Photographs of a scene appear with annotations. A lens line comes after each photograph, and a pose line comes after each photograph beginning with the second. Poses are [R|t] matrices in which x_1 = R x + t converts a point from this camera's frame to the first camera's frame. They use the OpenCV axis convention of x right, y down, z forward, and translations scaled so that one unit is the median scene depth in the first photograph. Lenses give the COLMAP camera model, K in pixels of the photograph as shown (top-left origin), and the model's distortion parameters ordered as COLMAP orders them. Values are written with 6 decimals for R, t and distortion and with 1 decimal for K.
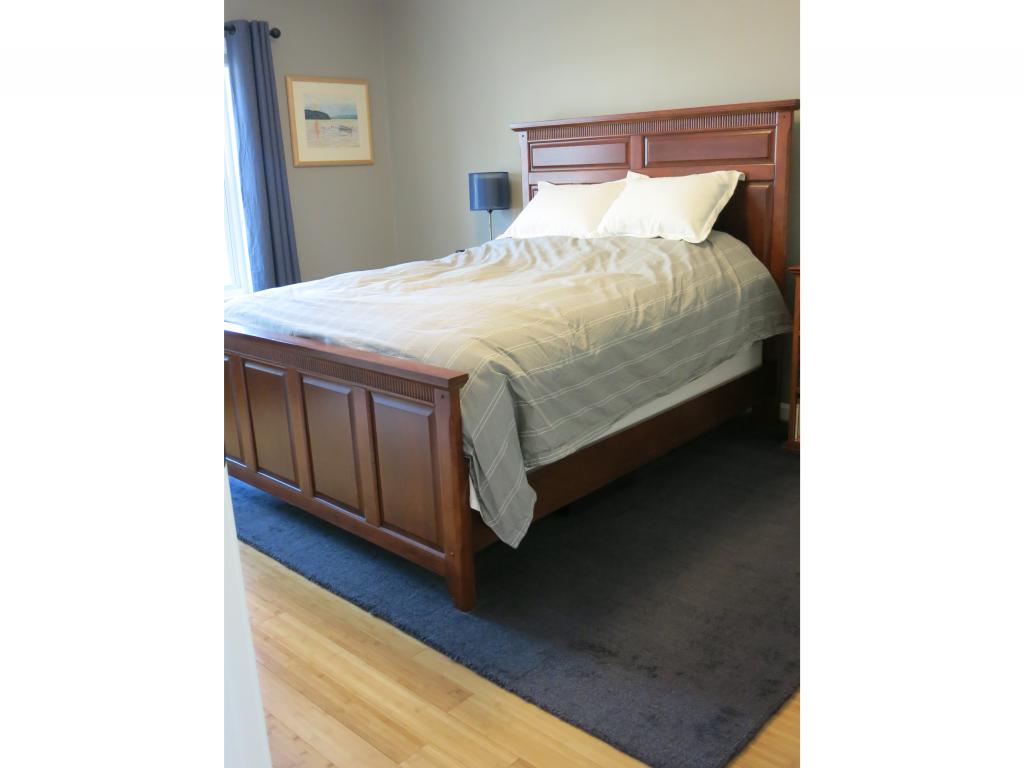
lens RADIAL K [[798.4, 0, 512.0], [0, 798.4, 384.0], [0, 0, 1]] dist [-0.037420, 0.000255]
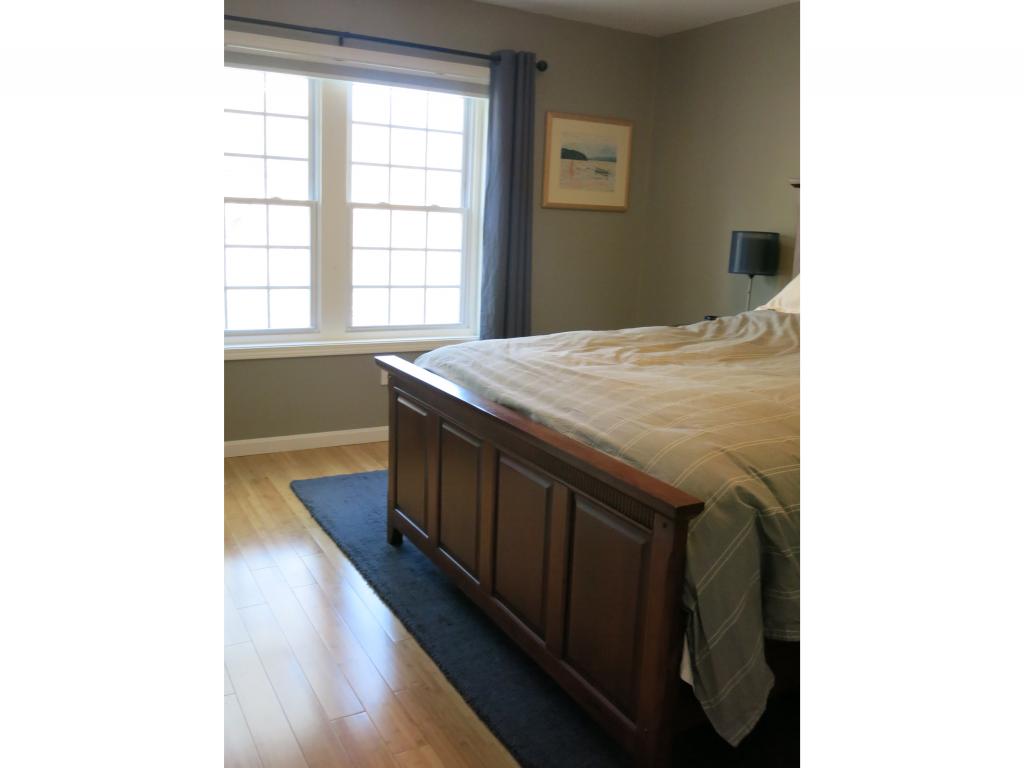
lens RADIAL K [[798.4, 0, 512.0], [0, 798.4, 384.0], [0, 0, 1]] dist [-0.037420, 0.000255]
pose [[0.949261, 0.137115, -0.283024, -0.023034], [-0.153496, 0.987478, -0.036425, -0.049121], [0.274485, 0.078020, 0.958421, 0.183627]]
